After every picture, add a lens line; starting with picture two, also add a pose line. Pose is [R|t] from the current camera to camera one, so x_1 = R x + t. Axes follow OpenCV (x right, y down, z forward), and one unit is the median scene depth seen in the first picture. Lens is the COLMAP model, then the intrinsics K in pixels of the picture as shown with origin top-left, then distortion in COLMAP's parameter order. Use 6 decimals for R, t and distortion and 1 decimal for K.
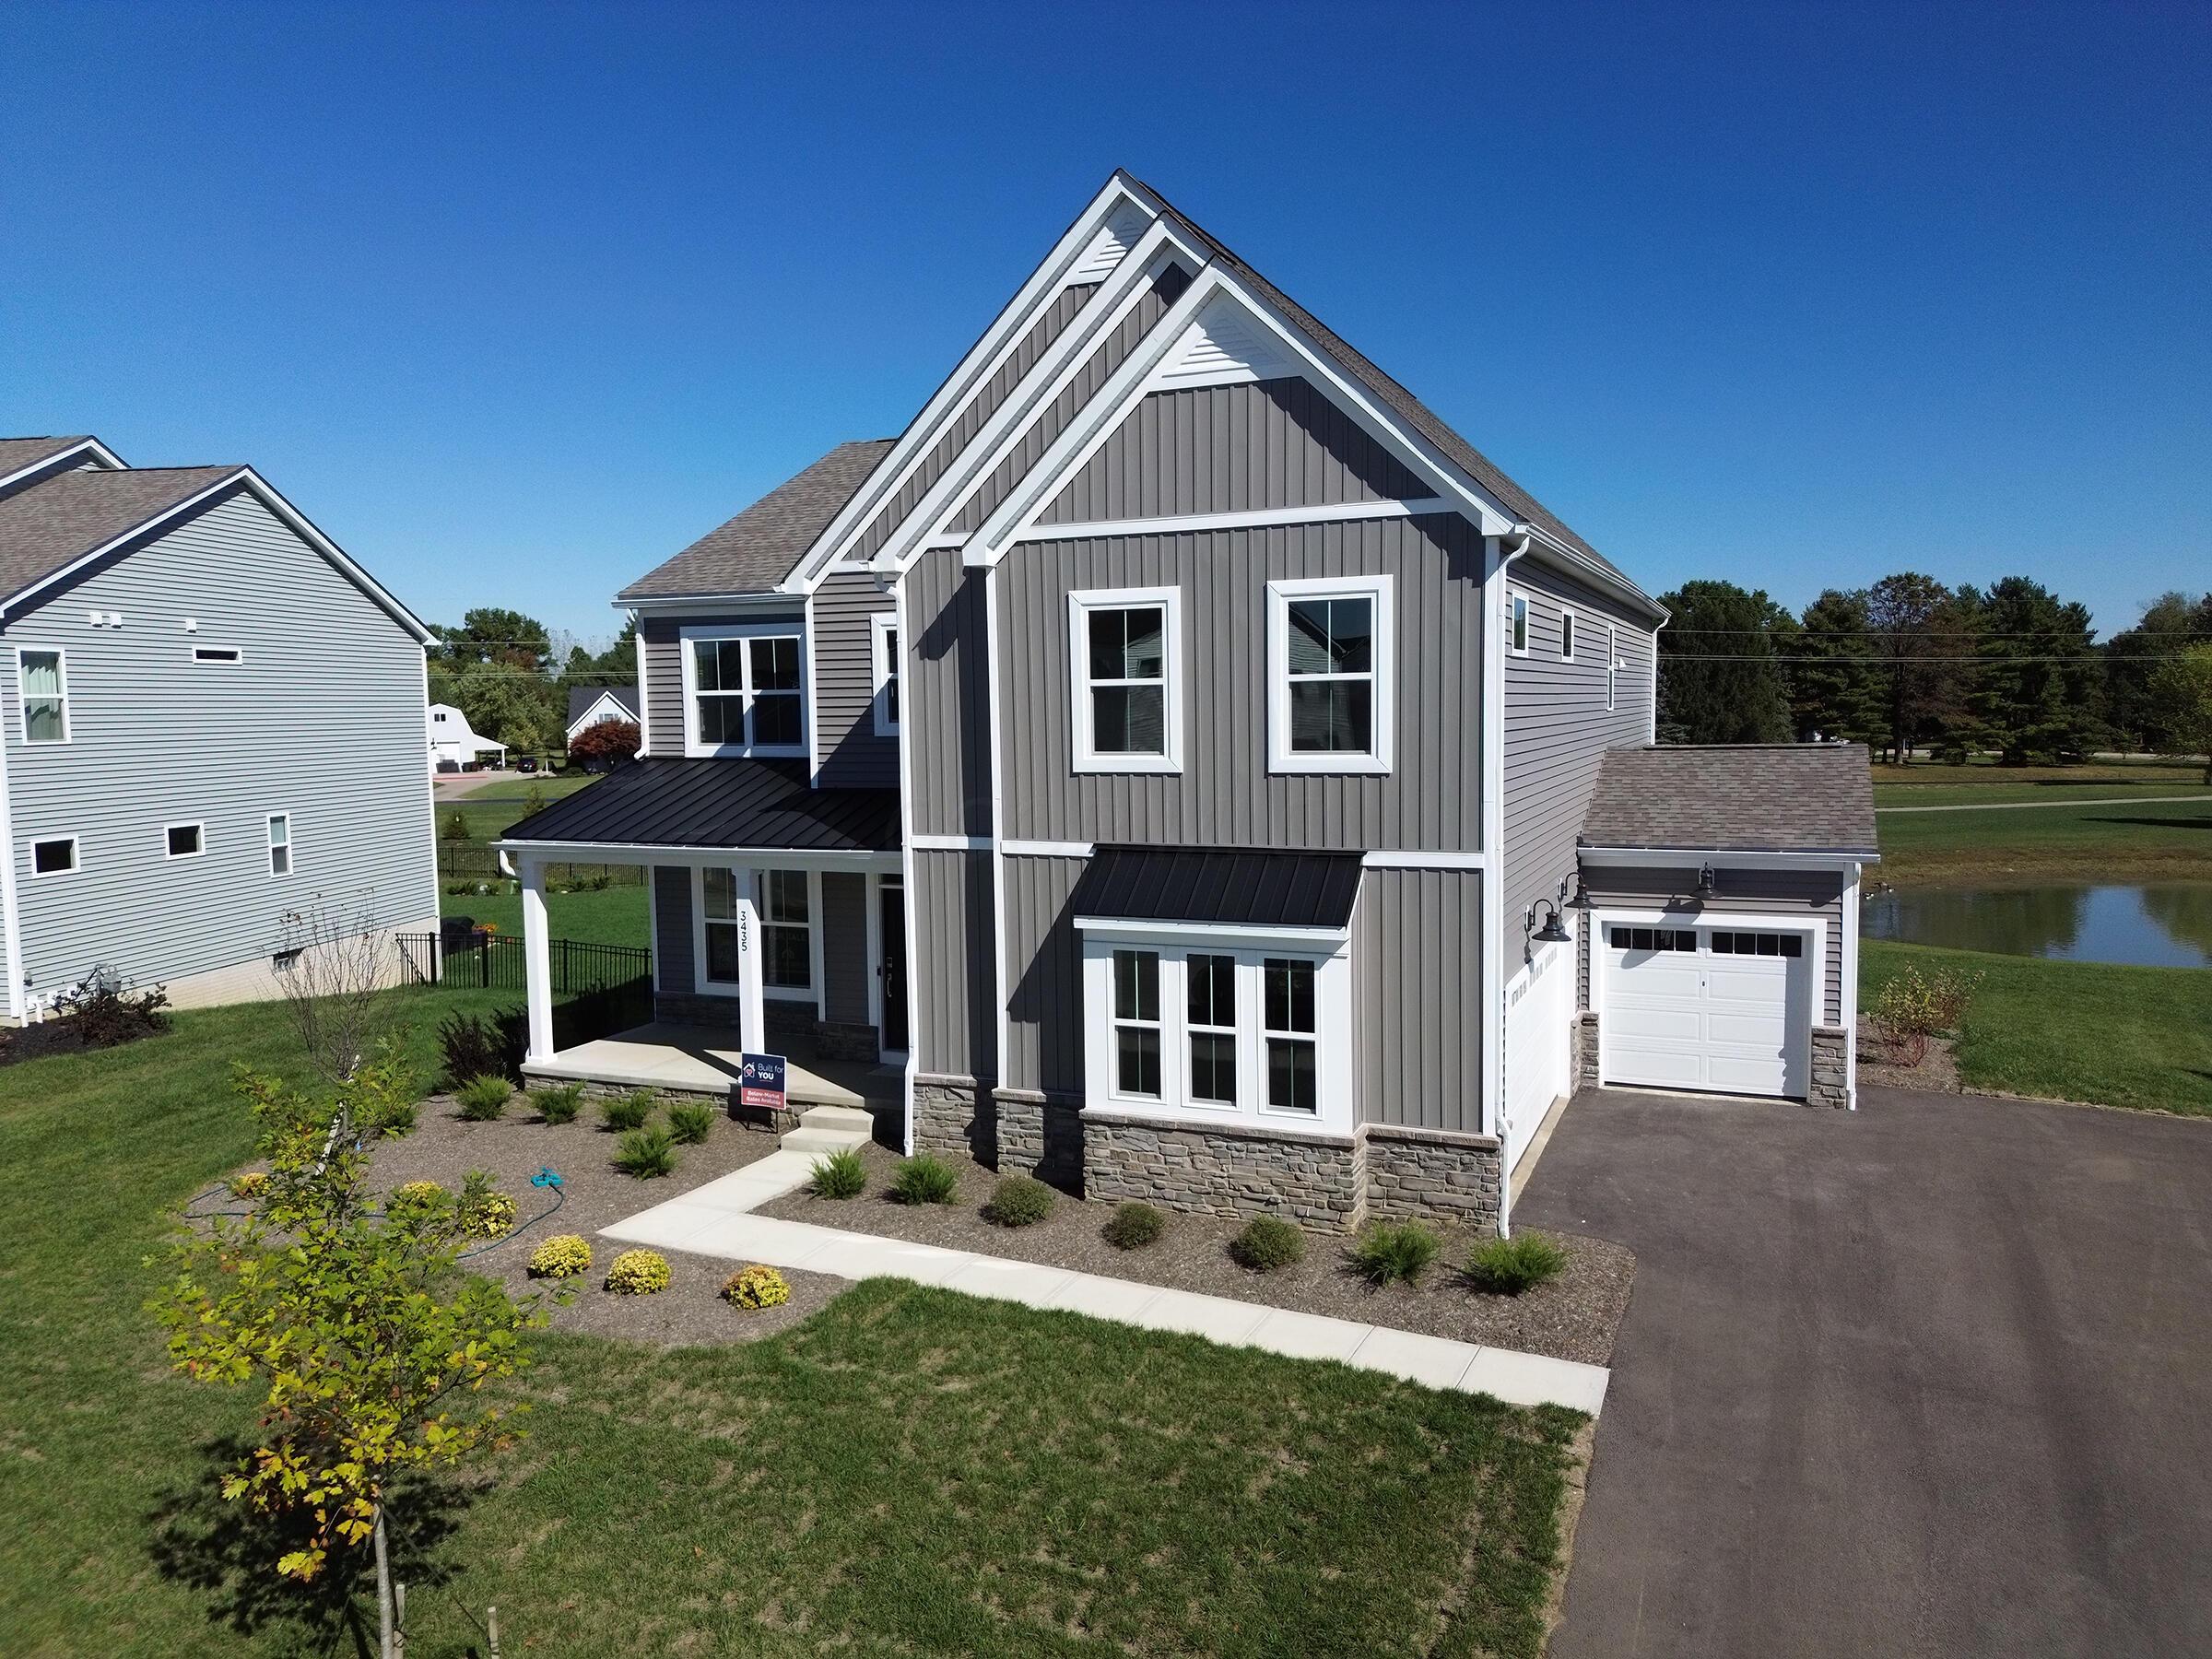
lens RADIAL K [[1558.7, 0, 1112.0], [0, 1558.7, 828.9], [0, 0, 1]] dist [0.065919, -0.062582]
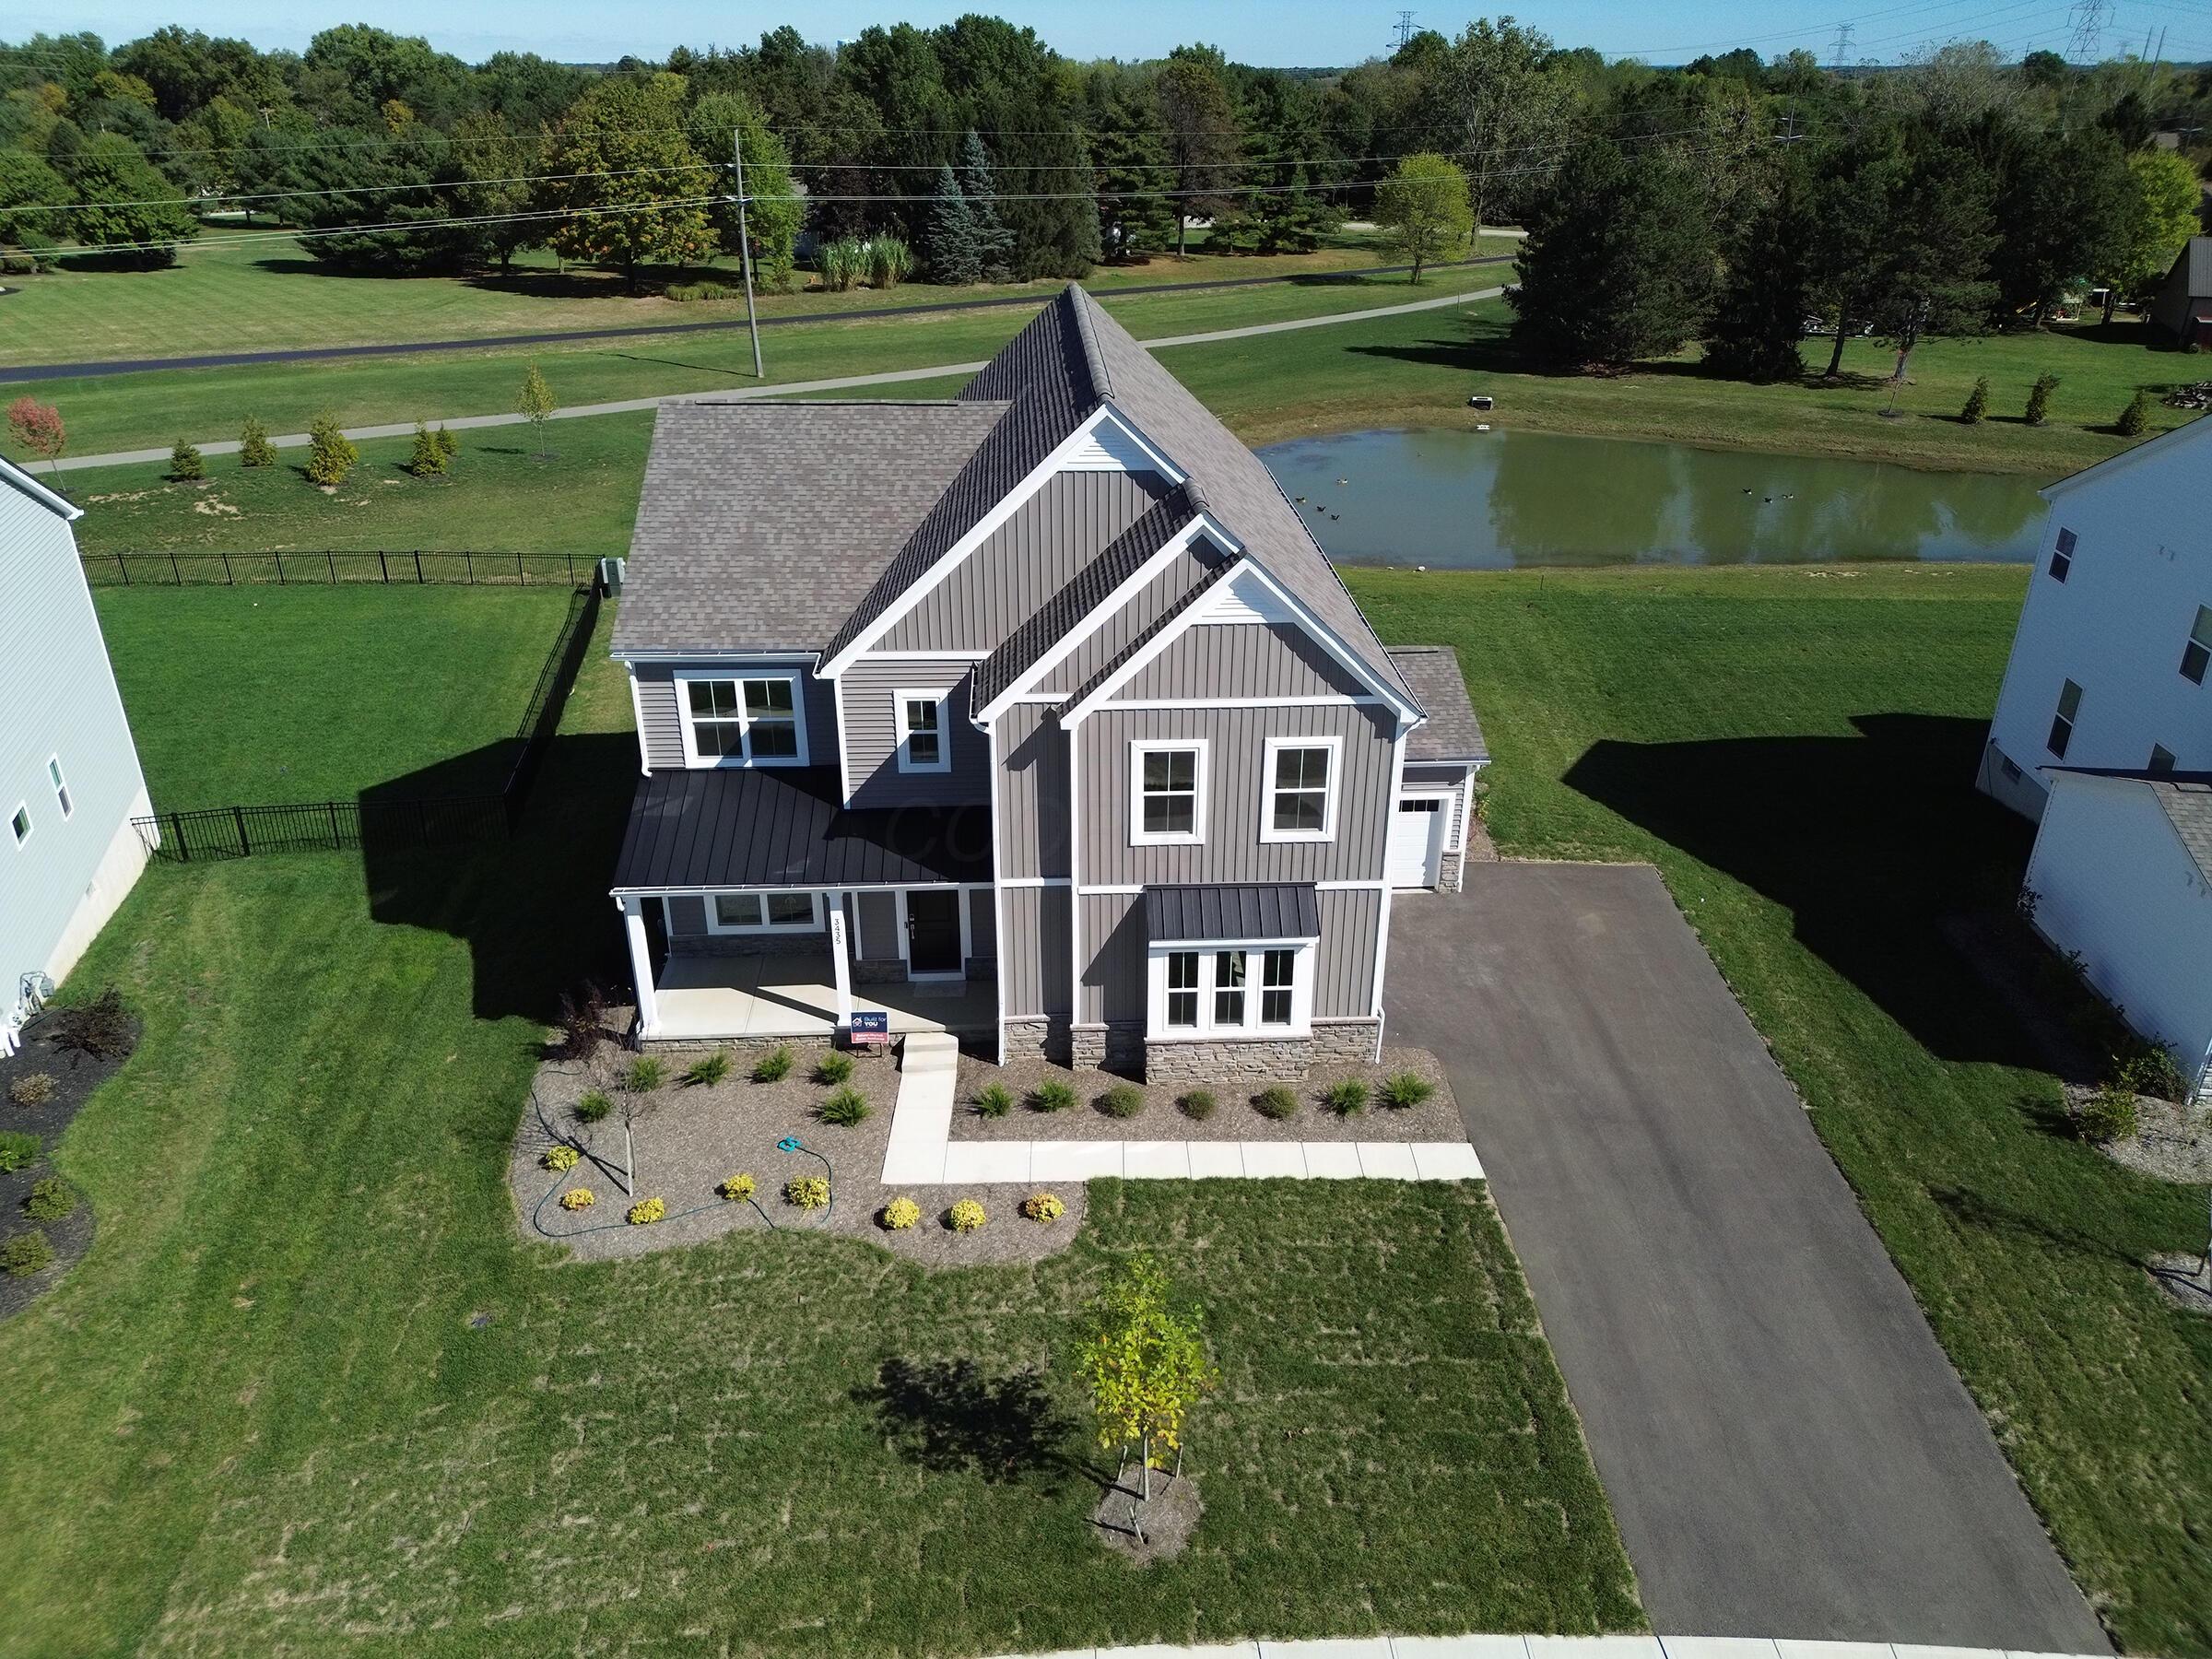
lens RADIAL K [[1558.7, 0, 1112.0], [0, 1558.7, 828.9], [0, 0, 1]] dist [0.065919, -0.062582]
pose [[0.893458, -0.179164, 0.411865, -0.692143], [0.019829, 0.931836, 0.362339, -0.628199], [-0.448708, -0.315568, 0.836109, -0.301230]]
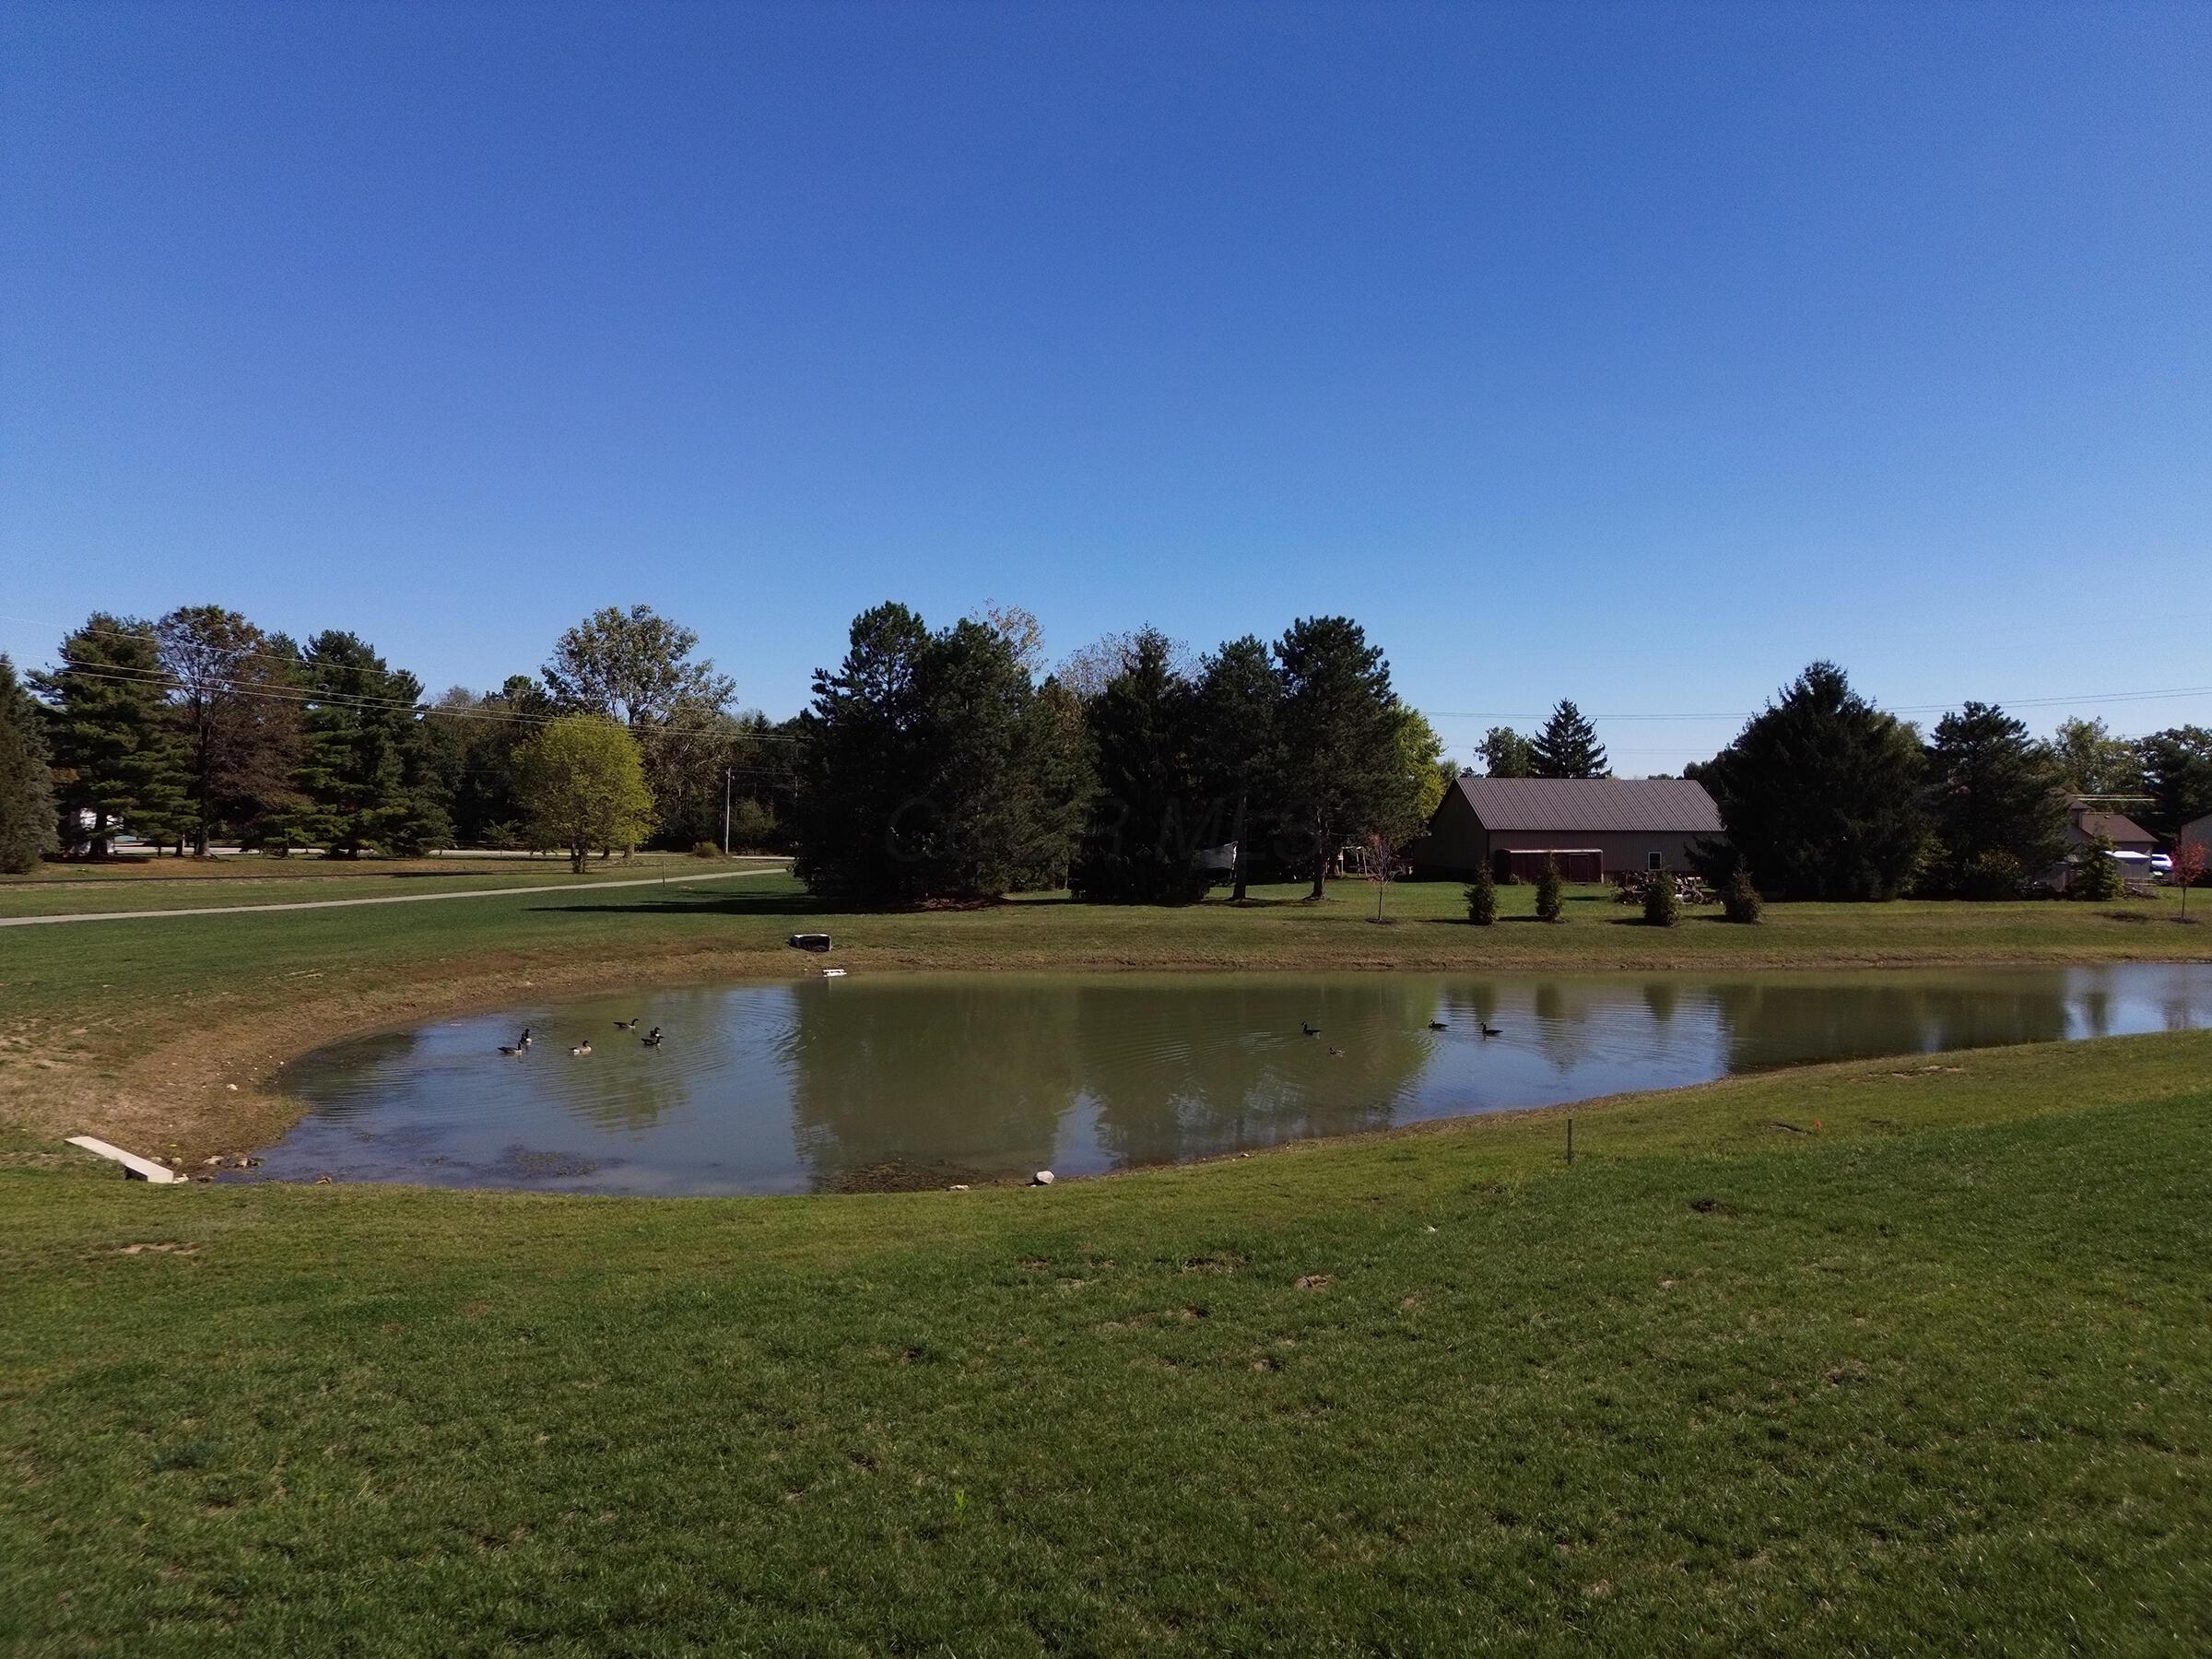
lens RADIAL K [[1558.7, 0, 1112.0], [0, 1558.7, 828.9], [0, 0, 1]] dist [0.065919, -0.062582]
pose [[0.513133, 0.013701, 0.858200, 0.688948], [0.051306, 0.997595, -0.046603, 0.026173], [-0.856774, 0.067944, 0.511196, 2.282023]]
